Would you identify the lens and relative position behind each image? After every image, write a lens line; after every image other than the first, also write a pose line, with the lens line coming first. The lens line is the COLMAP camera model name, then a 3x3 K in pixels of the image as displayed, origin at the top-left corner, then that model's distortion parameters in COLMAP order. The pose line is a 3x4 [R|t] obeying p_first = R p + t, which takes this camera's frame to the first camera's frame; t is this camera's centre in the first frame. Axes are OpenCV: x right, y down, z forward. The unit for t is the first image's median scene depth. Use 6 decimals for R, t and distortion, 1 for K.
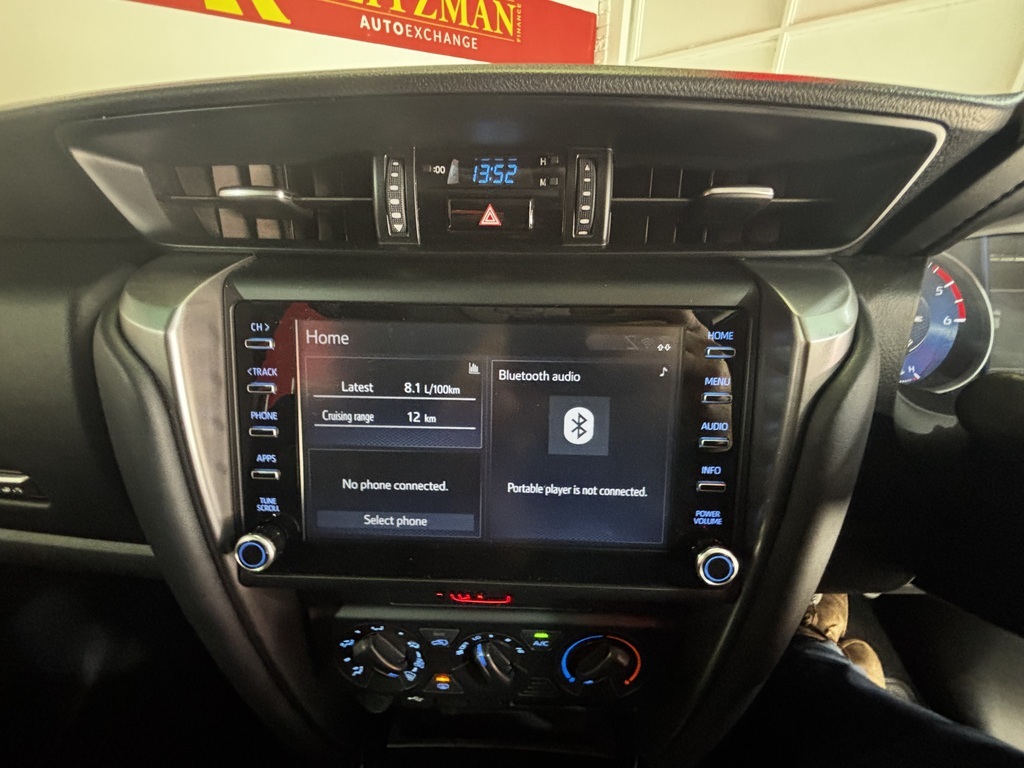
lens RADIAL K [[429.4, 0, 499.0], [0, 429.4, 373.3], [0, 0, 1]] dist [0.007021, -0.000453]
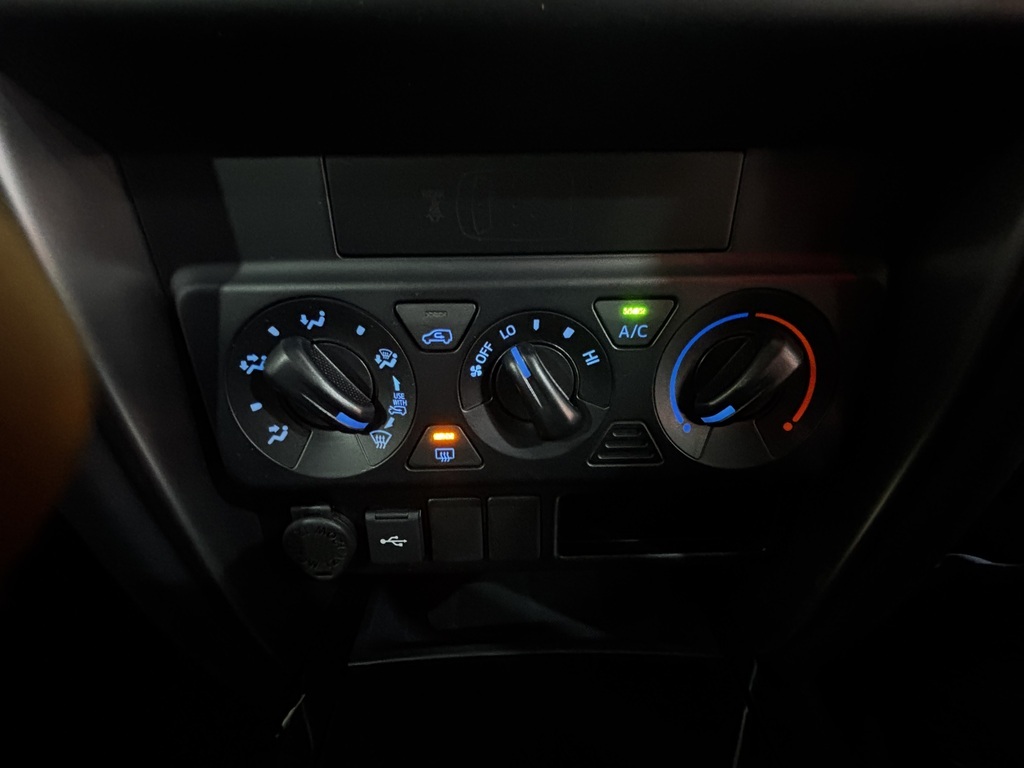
lens RADIAL K [[429.4, 0, 503.8], [0, 429.4, 376.9], [0, 0, 1]] dist [0.007021, -0.000453]
pose [[0.998120, -0.033158, 0.051554, -0.085879], [0.038429, 0.993744, -0.104860, 0.721254], [-0.047754, 0.106644, 0.993150, 0.491832]]
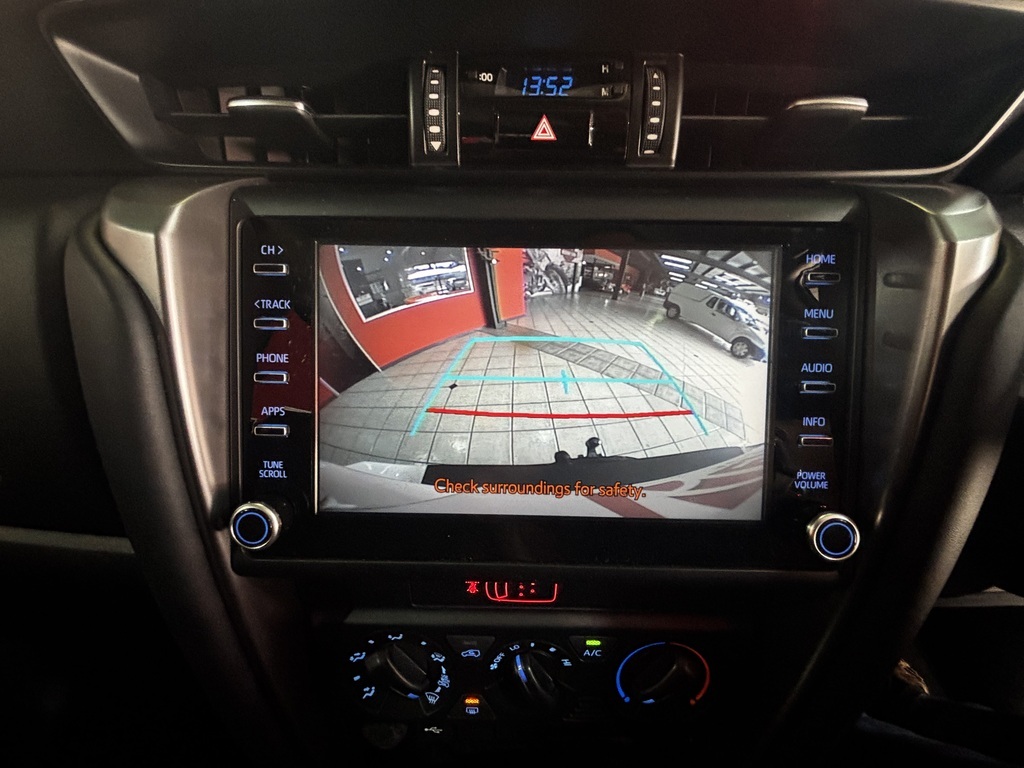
lens RADIAL K [[429.4, 0, 501.2], [0, 429.4, 369.8], [0, 0, 1]] dist [0.007021, -0.000453]
pose [[0.999764, 0.000993, 0.021681, -0.096665], [0.000540, 0.997506, -0.070581, 0.137351], [-0.021698, 0.070576, 0.997270, 0.131210]]
